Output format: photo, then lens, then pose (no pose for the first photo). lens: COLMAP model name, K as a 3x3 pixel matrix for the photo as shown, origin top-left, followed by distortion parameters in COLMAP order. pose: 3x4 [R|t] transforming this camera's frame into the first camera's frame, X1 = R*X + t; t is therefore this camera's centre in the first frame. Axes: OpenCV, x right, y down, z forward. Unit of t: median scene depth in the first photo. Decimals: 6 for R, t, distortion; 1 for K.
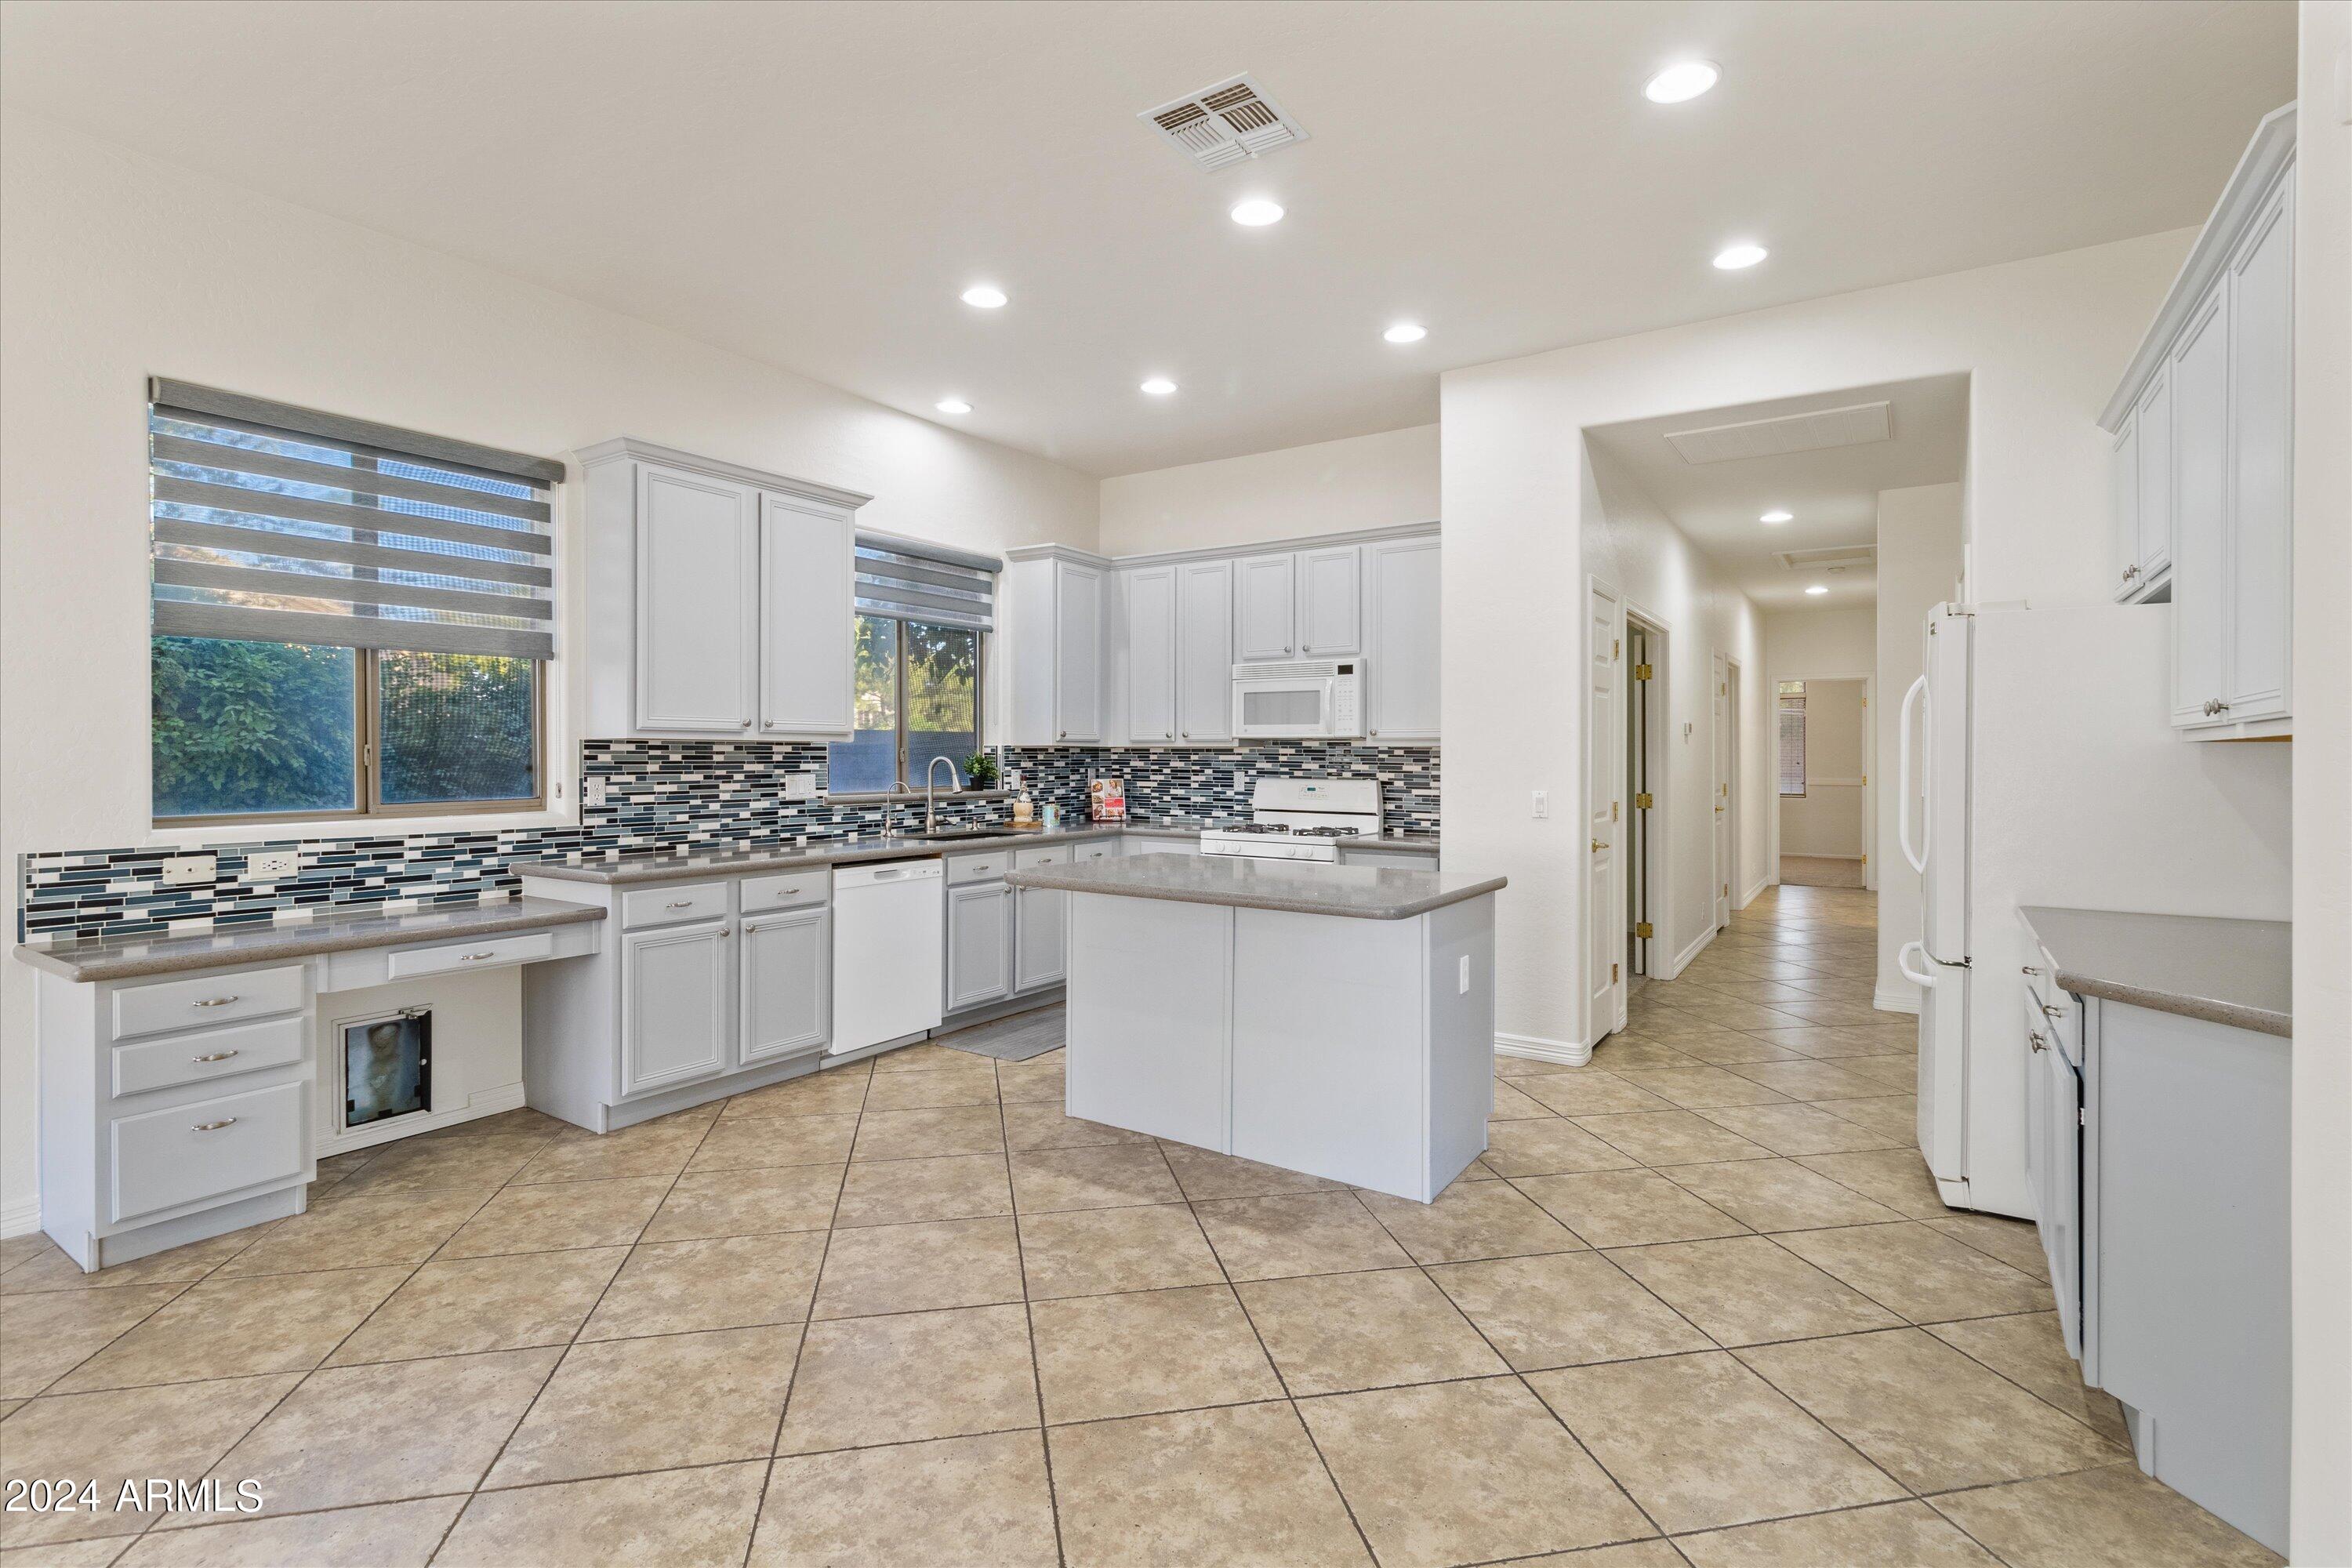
lens RADIAL K [[1096.3, 0, 1176.6], [0, 1096.3, 760.6], [0, 0, 1]] dist [0.000283, -0.000095]
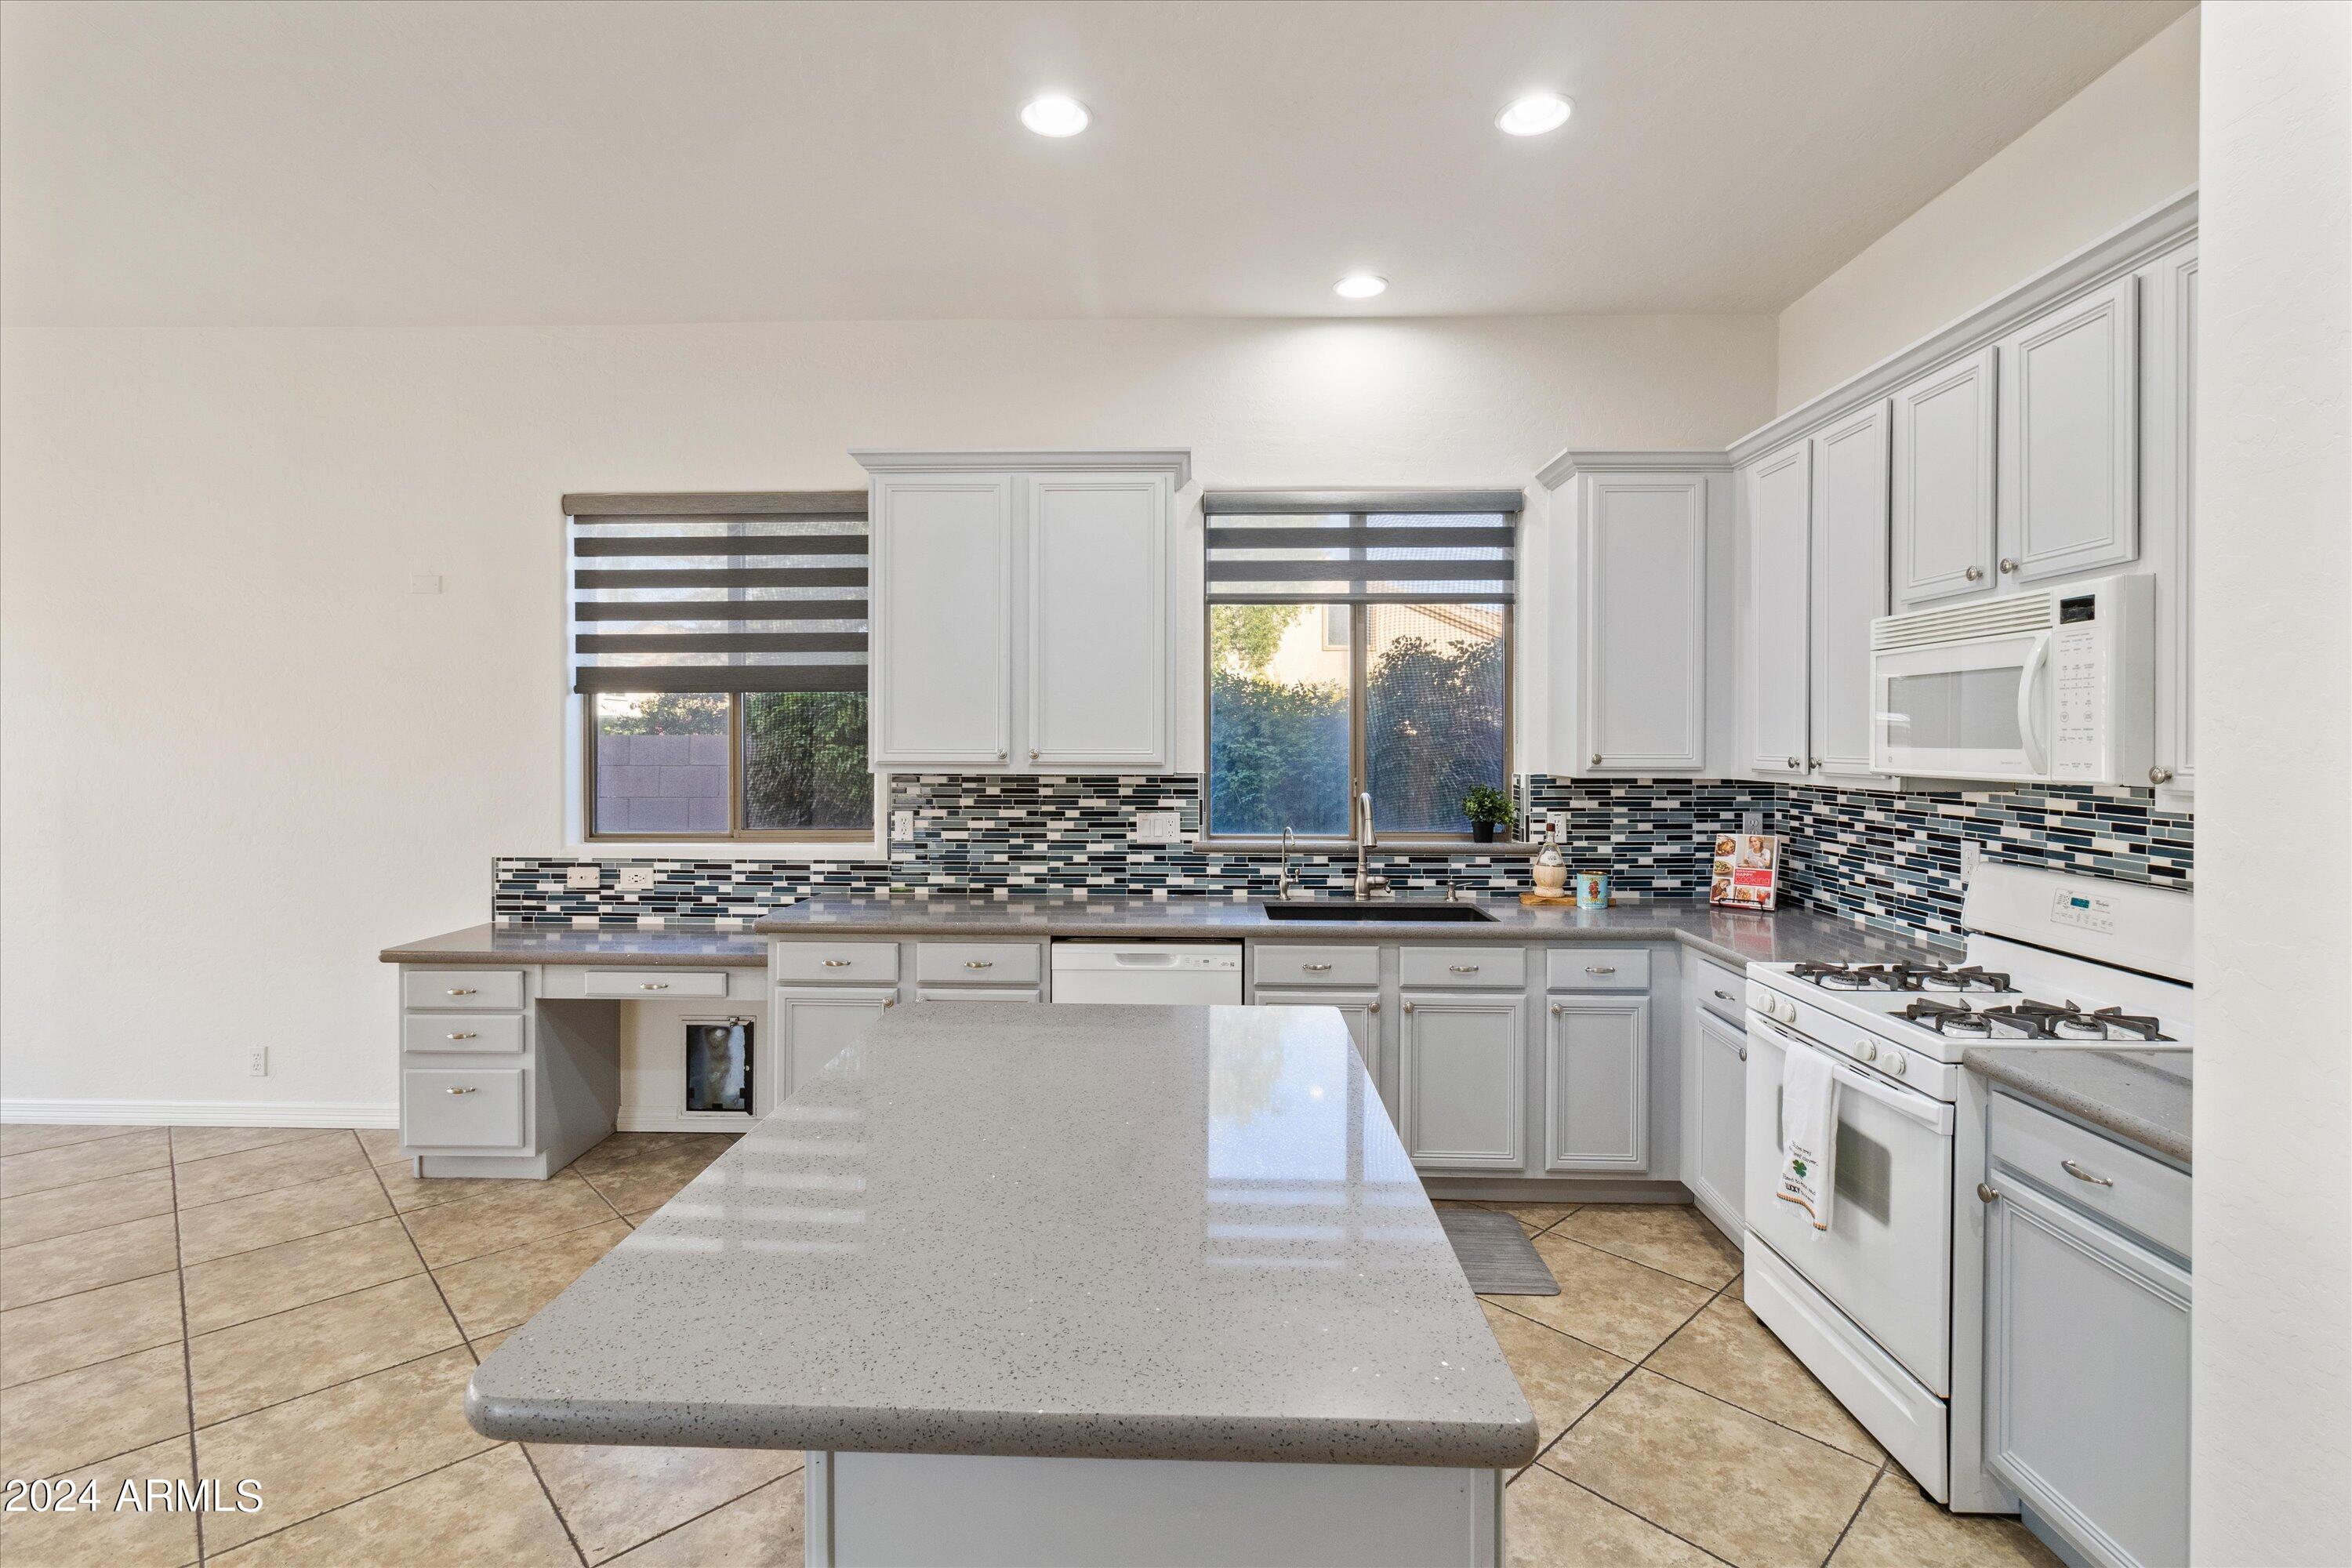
lens RADIAL K [[1091.2, 0, 1178.8], [0, 1091.2, 745.7], [0, 0, 1]] dist [-0.001315, -0.000030]
pose [[0.531884, 0.003925, -0.846808, 0.418534], [-0.005706, 0.999983, 0.001052, -0.045428], [0.846798, 0.004272, 0.531898, 0.710497]]
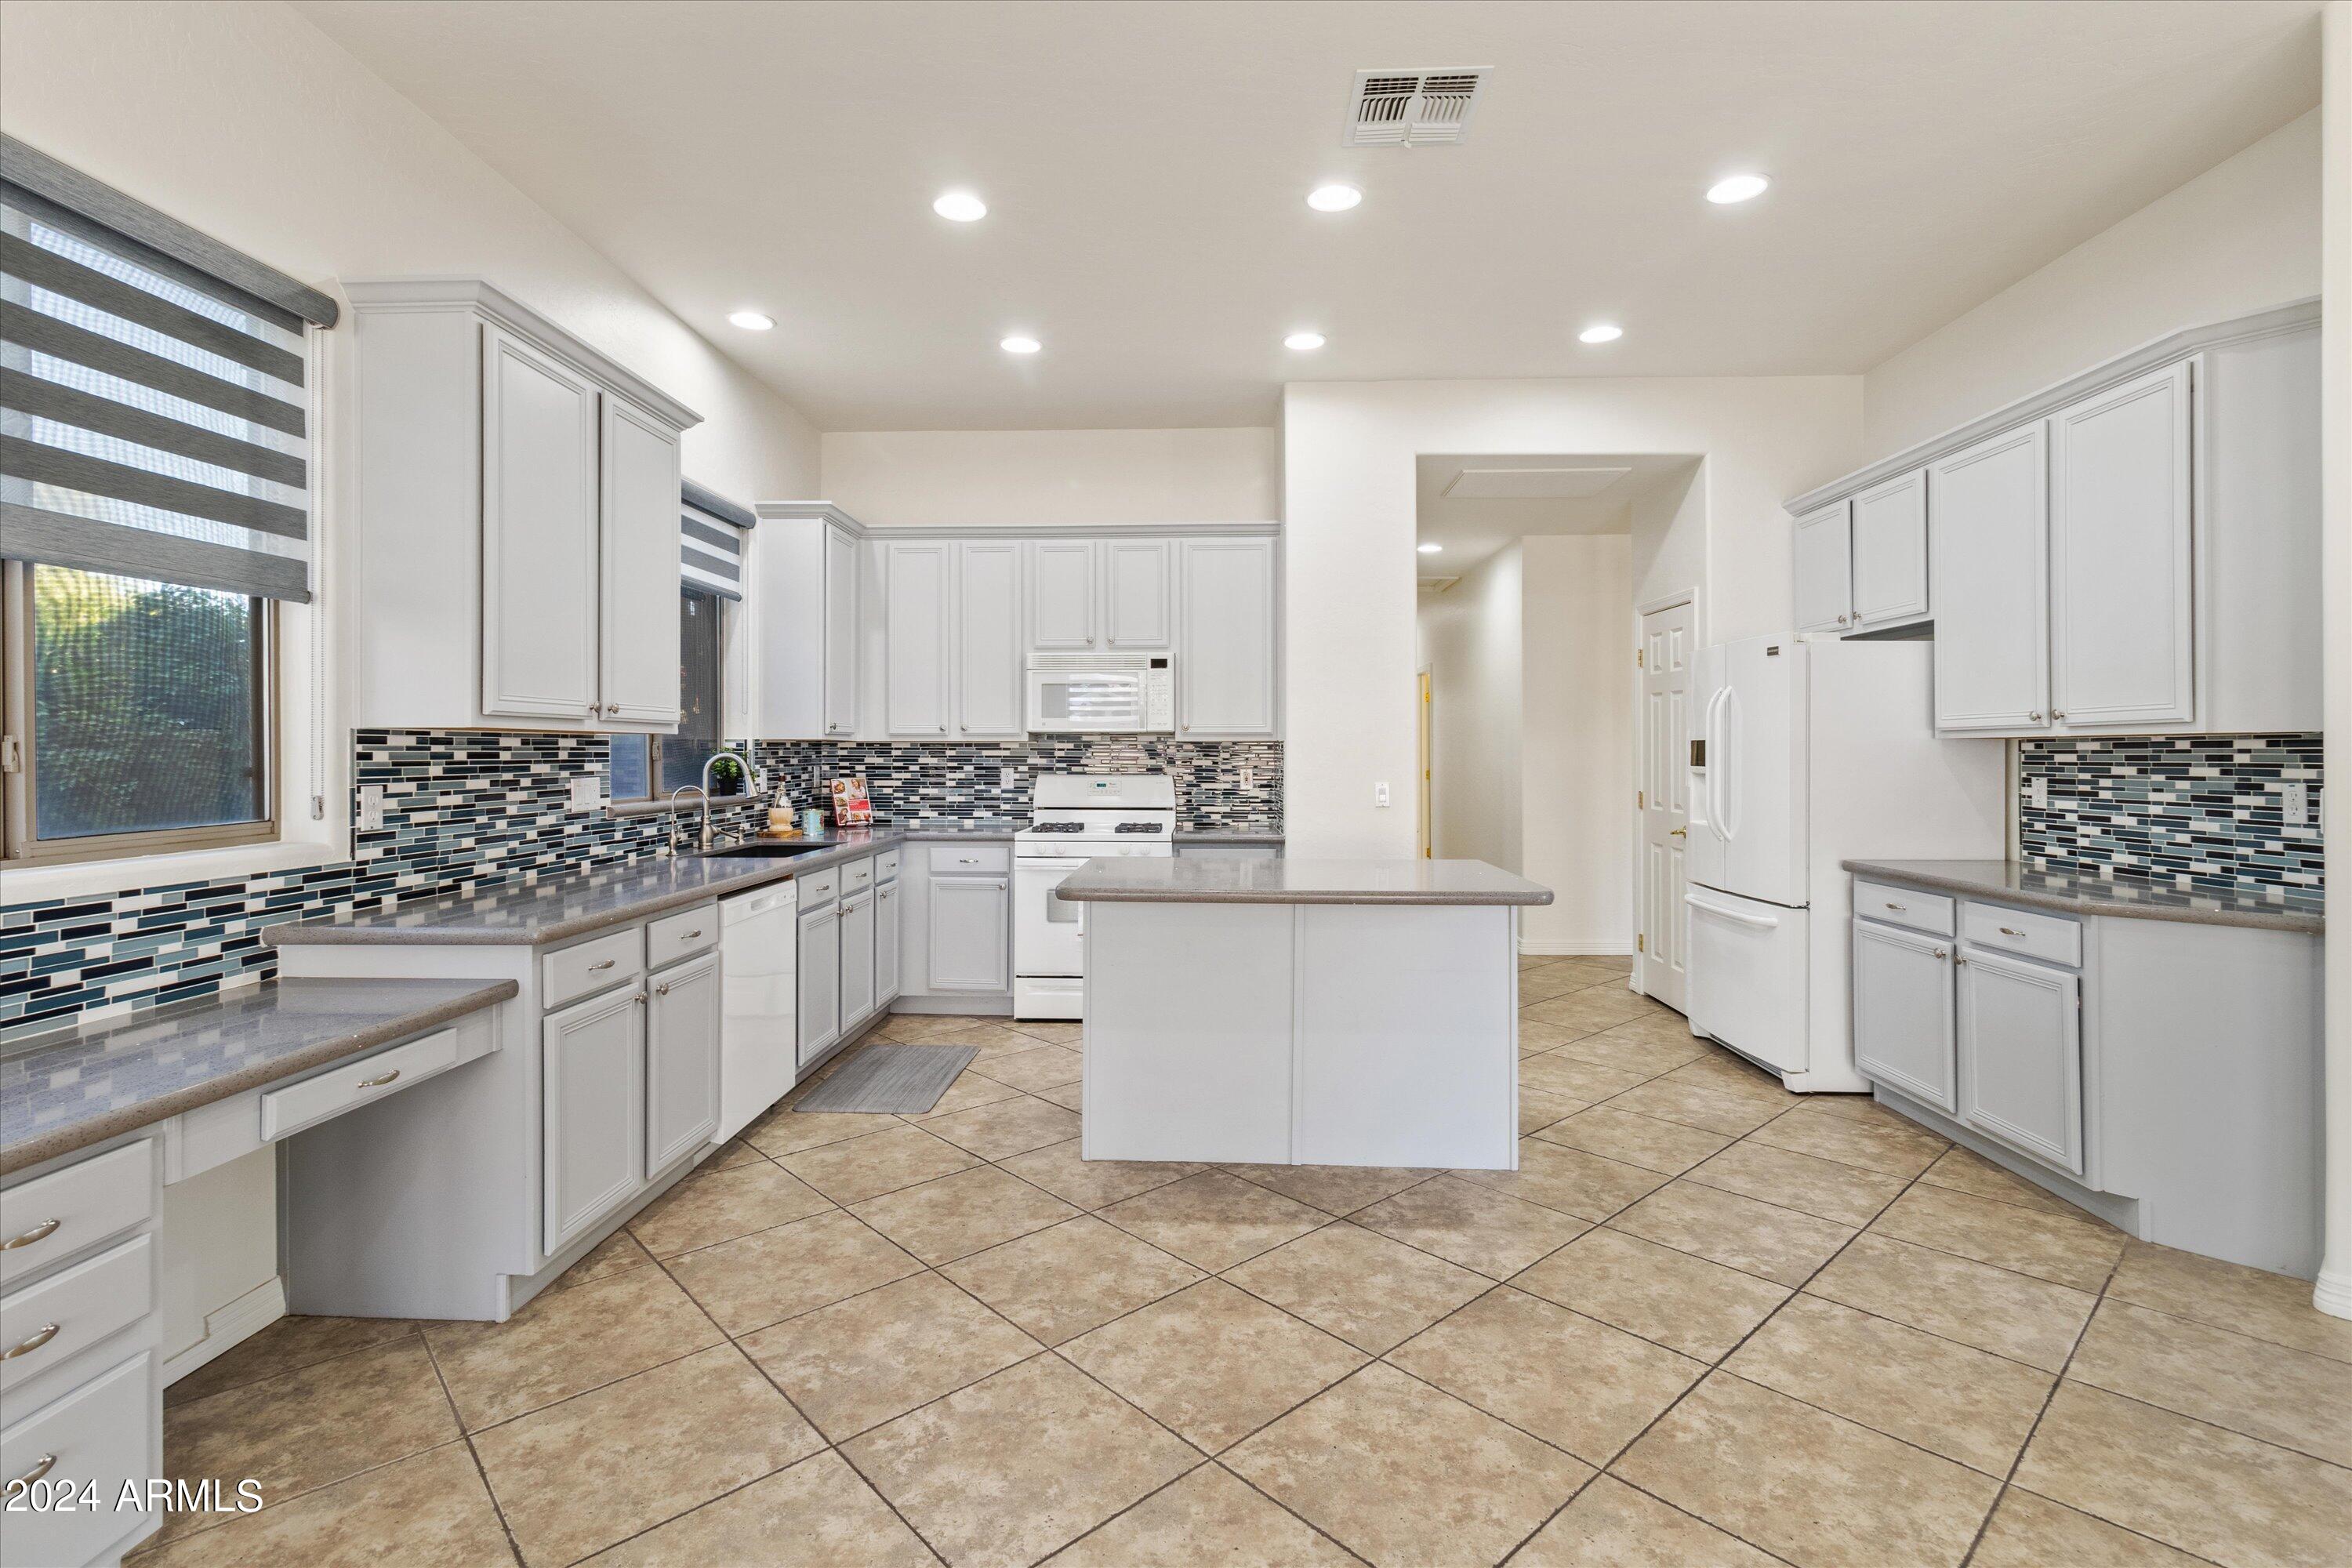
lens RADIAL K [[1098.3, 0, 1168.5], [0, 1098.3, 748.1], [0, 0, 1]] dist [0.001150, -0.000395]
pose [[0.857907, -0.001561, 0.513803, -0.468736], [0.004972, 0.999974, -0.005263, -0.001811], [-0.513781, 0.007069, 0.857892, 0.195683]]
